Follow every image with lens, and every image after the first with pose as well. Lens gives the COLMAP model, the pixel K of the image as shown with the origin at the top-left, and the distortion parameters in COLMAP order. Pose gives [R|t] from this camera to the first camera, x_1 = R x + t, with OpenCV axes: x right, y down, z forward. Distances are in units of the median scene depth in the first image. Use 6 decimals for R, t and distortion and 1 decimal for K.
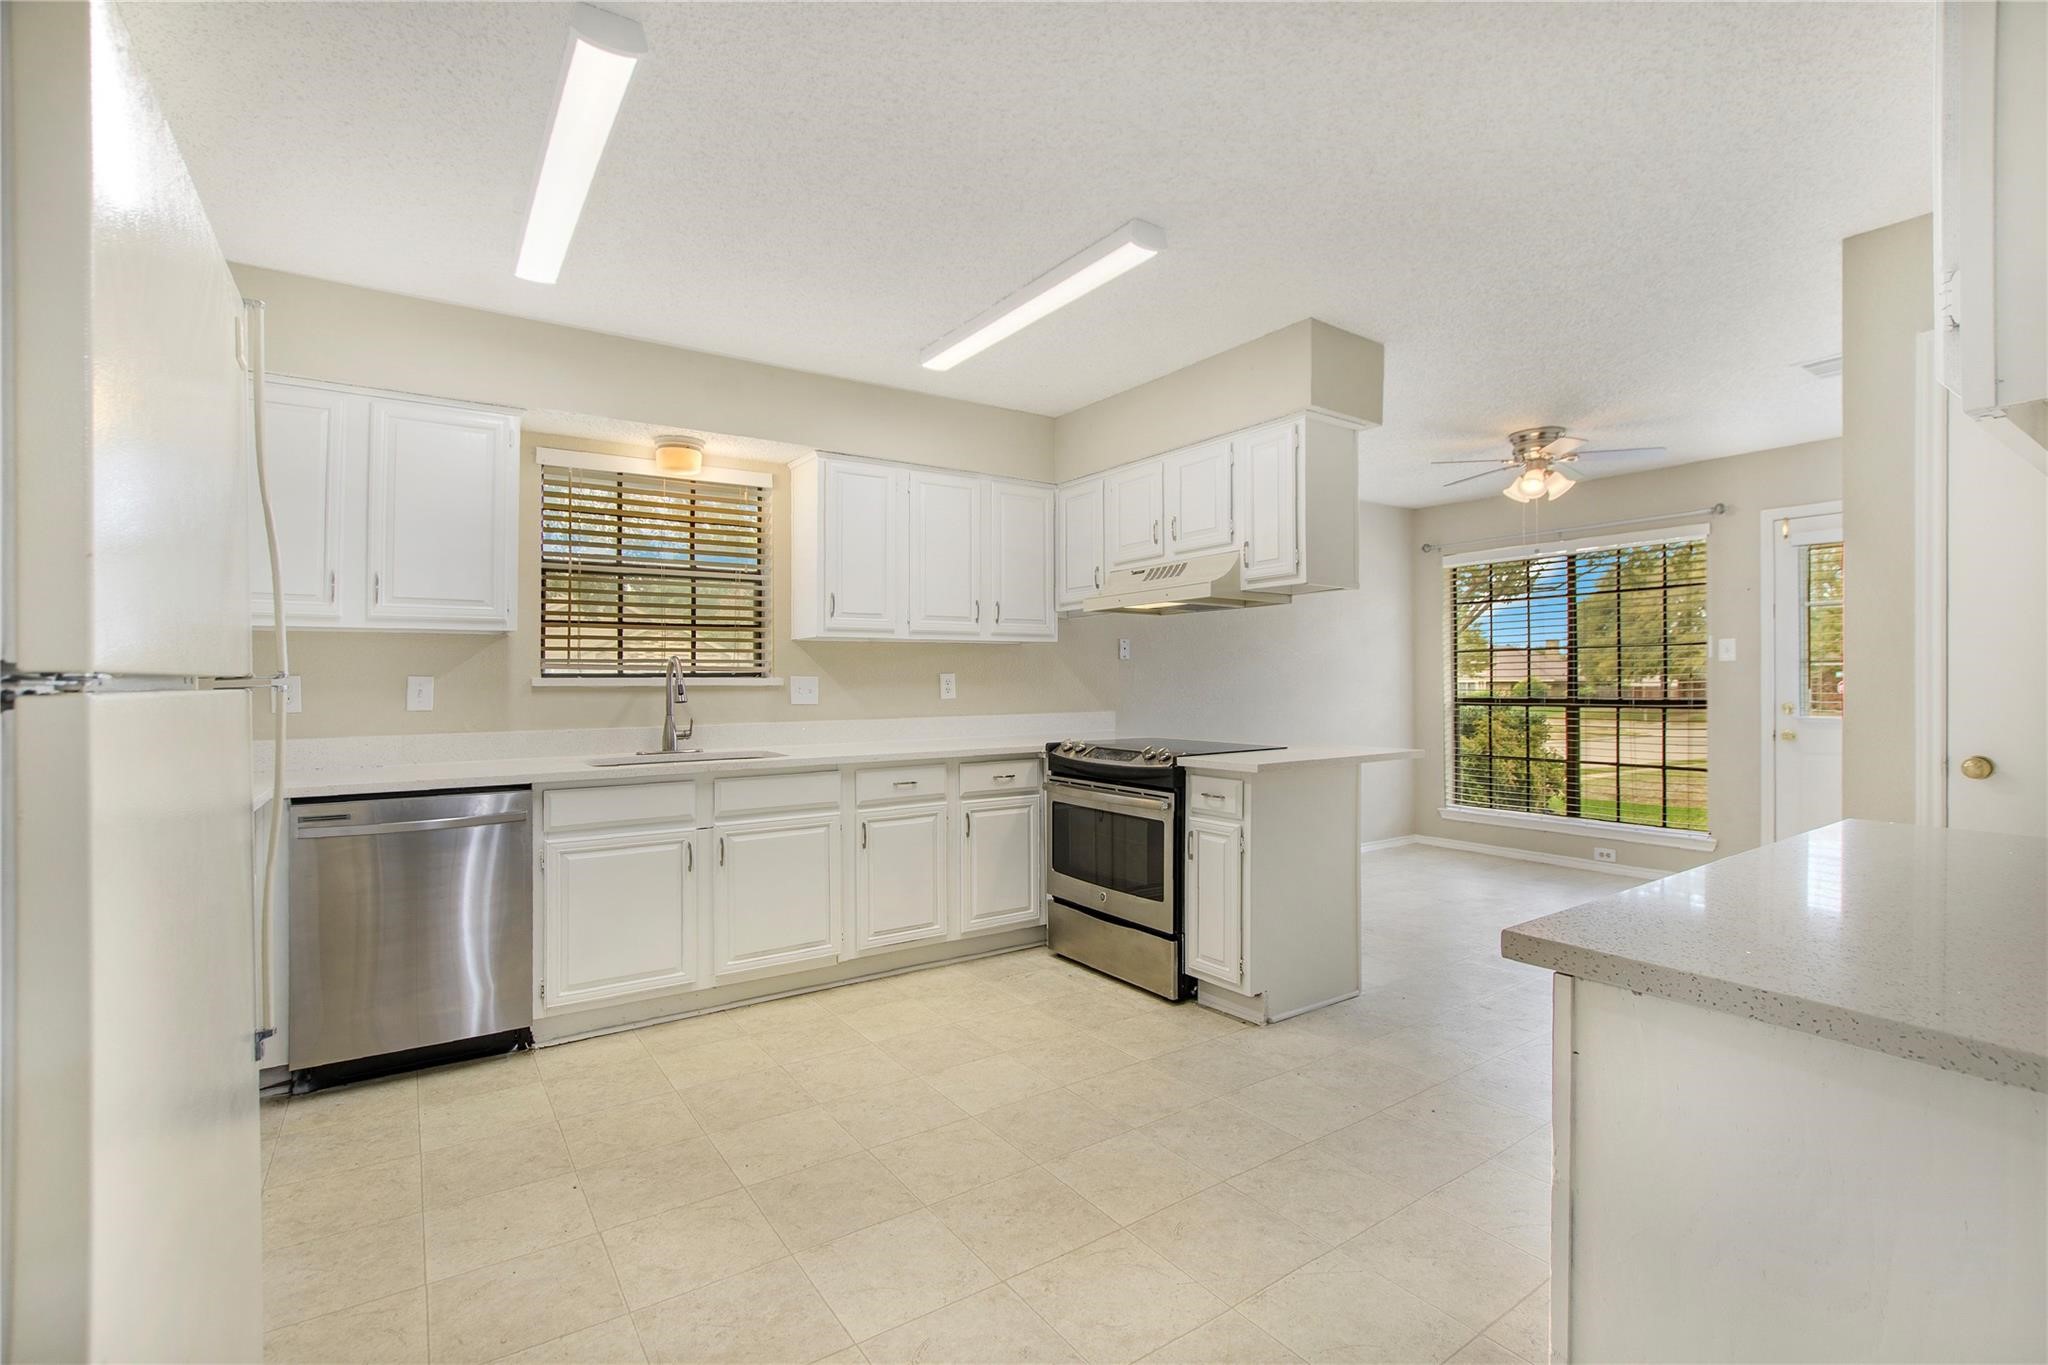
lens RADIAL K [[911.4, 0, 1033.9], [0, 911.4, 683.4], [0, 0, 1]] dist [-0.021351, -0.000005]
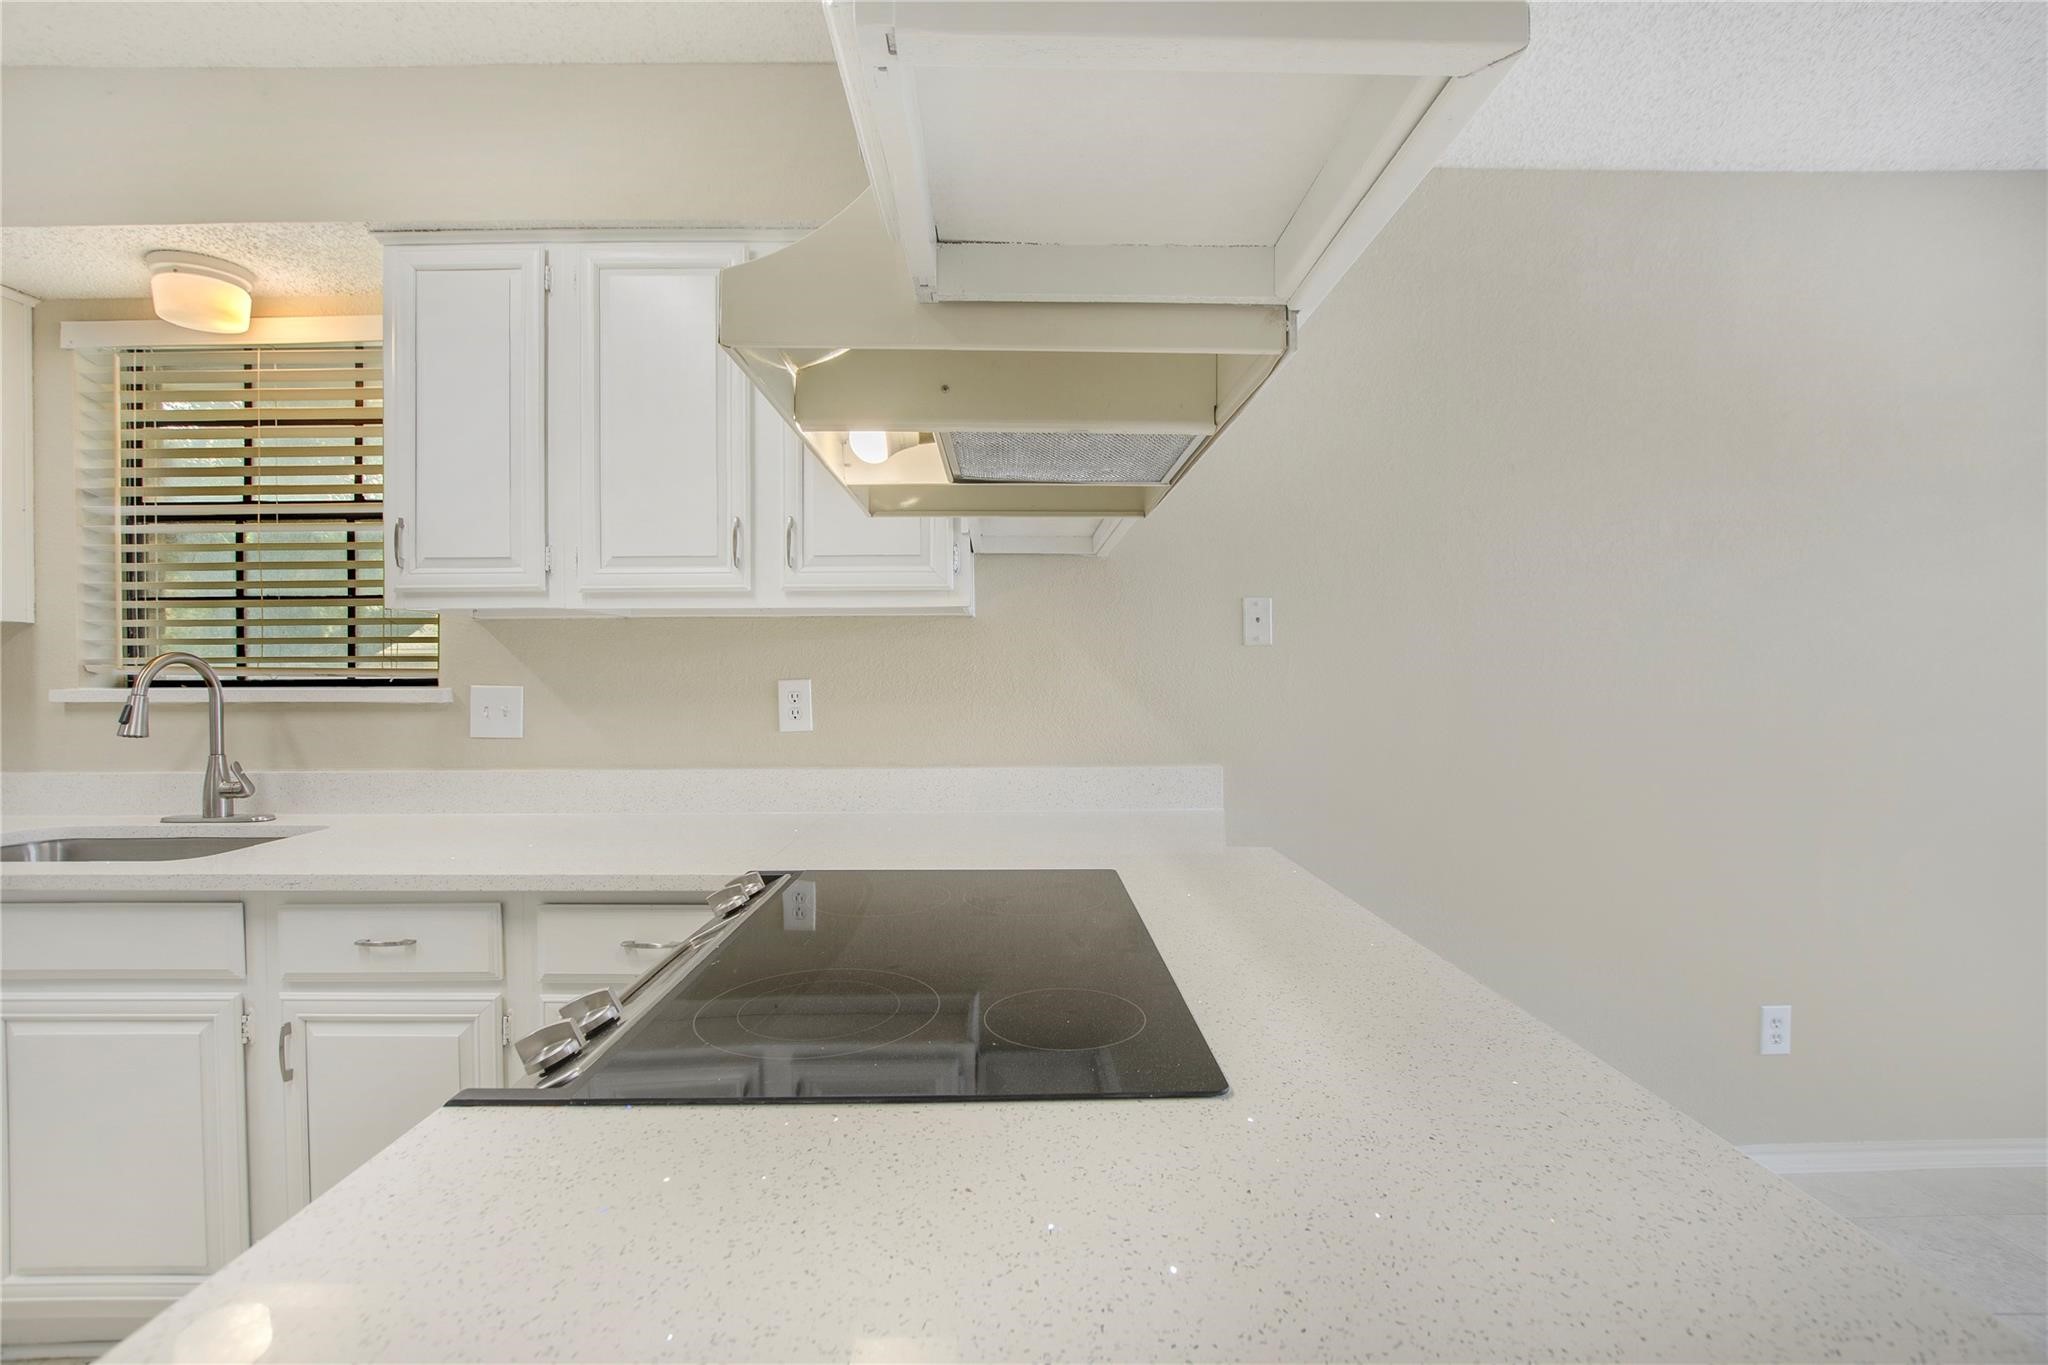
lens RADIAL K [[938.9, 0, 1049.0], [0, 938.9, 685.3], [0, 0, 1]] dist [-0.022088, -0.000186]
pose [[0.832599, 0.014163, -0.553695, 0.335121], [-0.002274, 0.999752, 0.022153, -0.021469], [0.553871, -0.017185, 0.832425, 0.751681]]
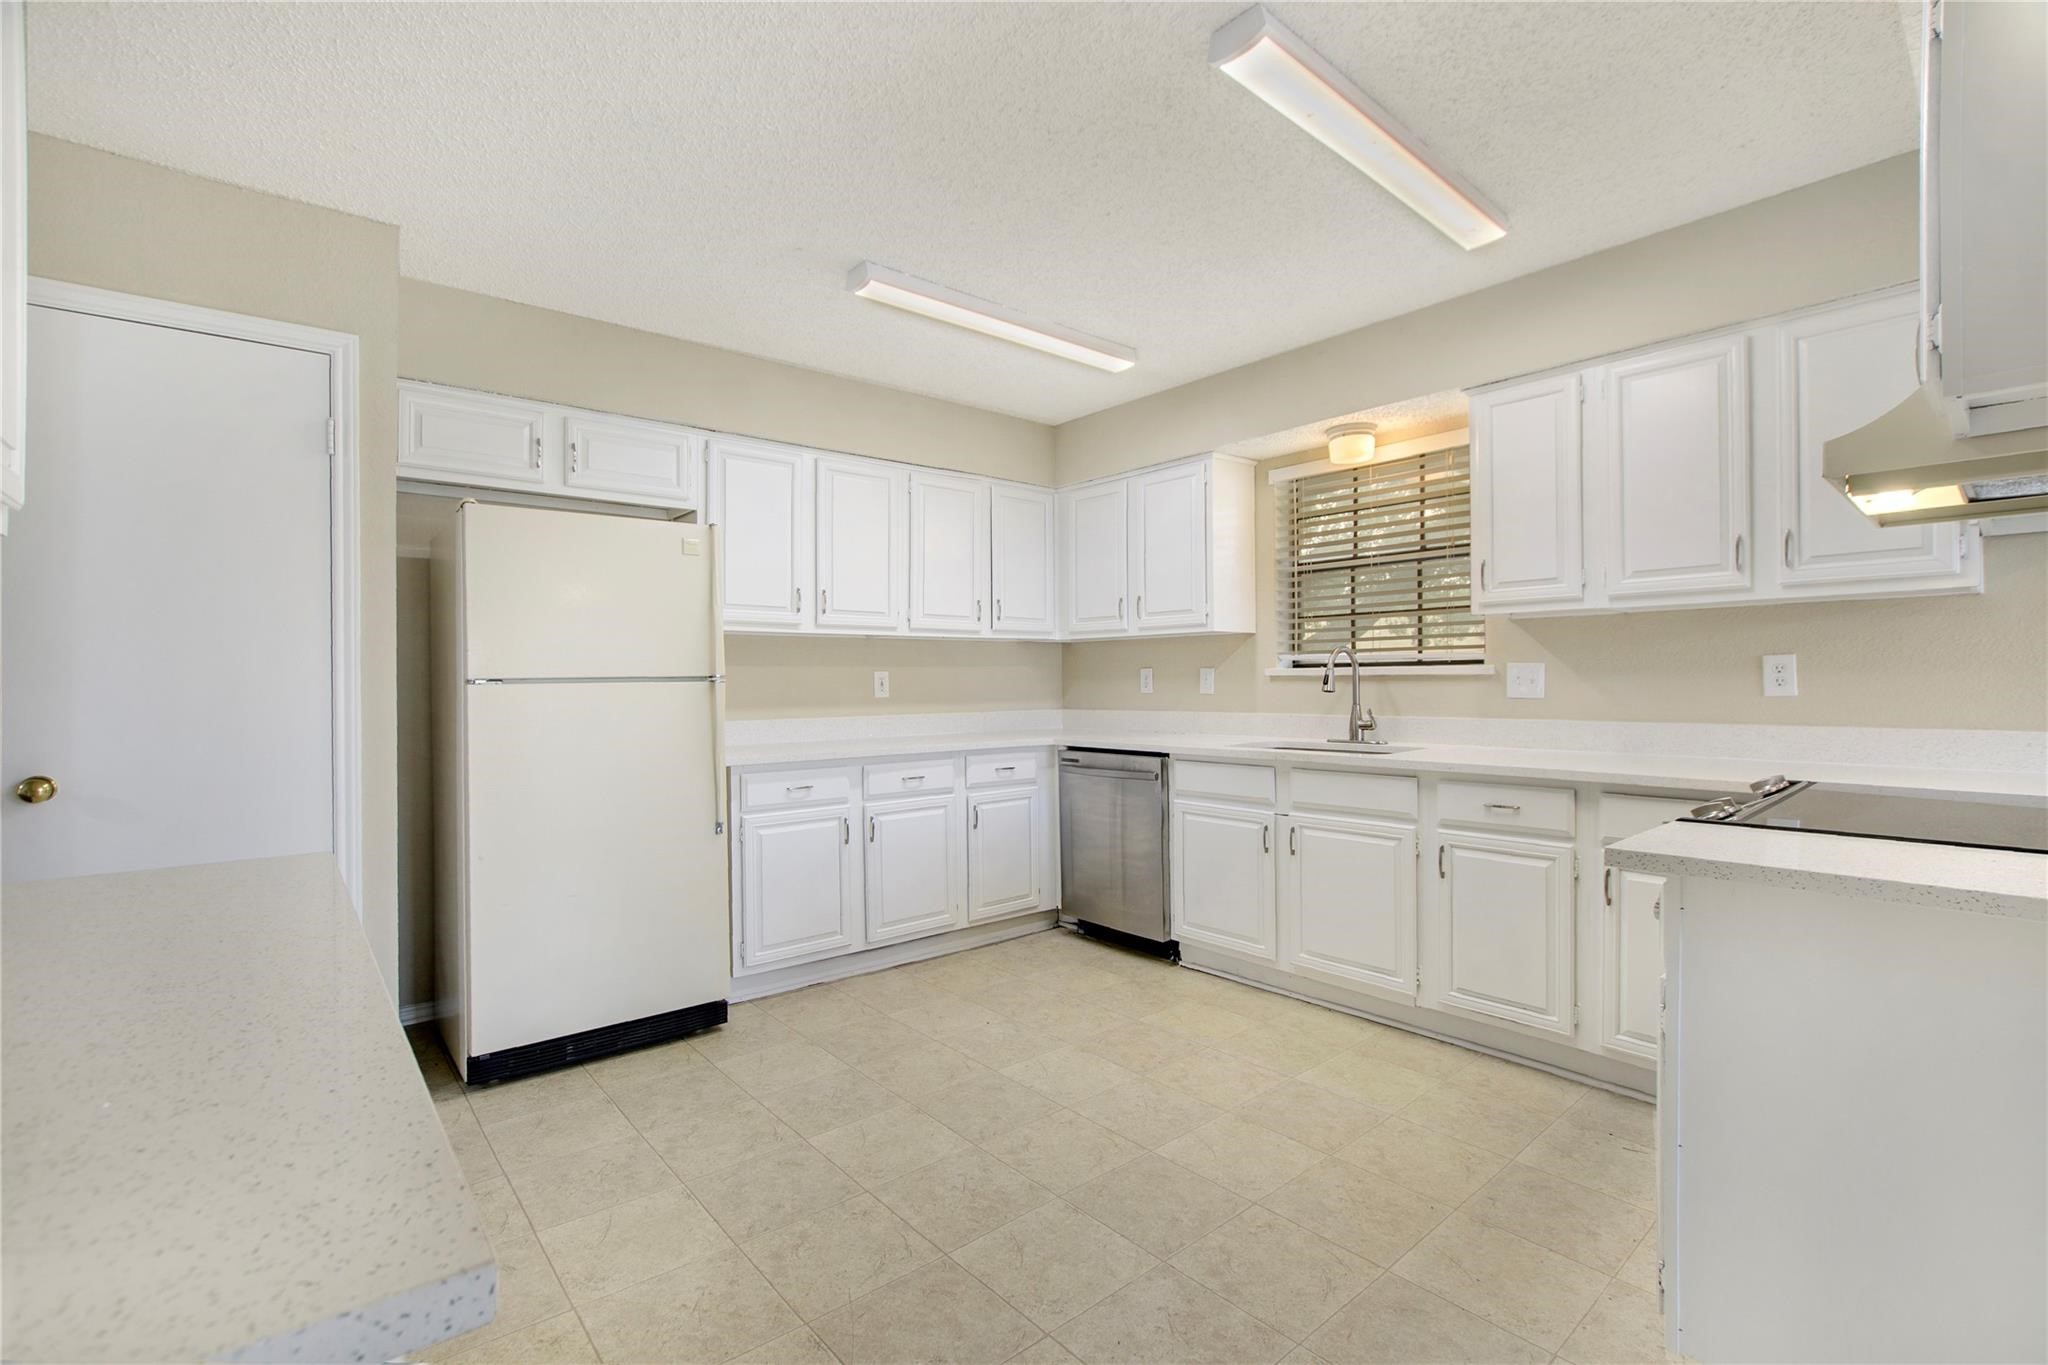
lens RADIAL K [[917.5, 0, 997.6], [0, 917.5, 674.6], [0, 0, 1]] dist [-0.018072, -0.000505]
pose [[0.083490, 0.003715, -0.996502, 0.528626], [0.012306, 0.999913, 0.004758, -0.007341], [0.996433, -0.012660, 0.083437, 0.488708]]
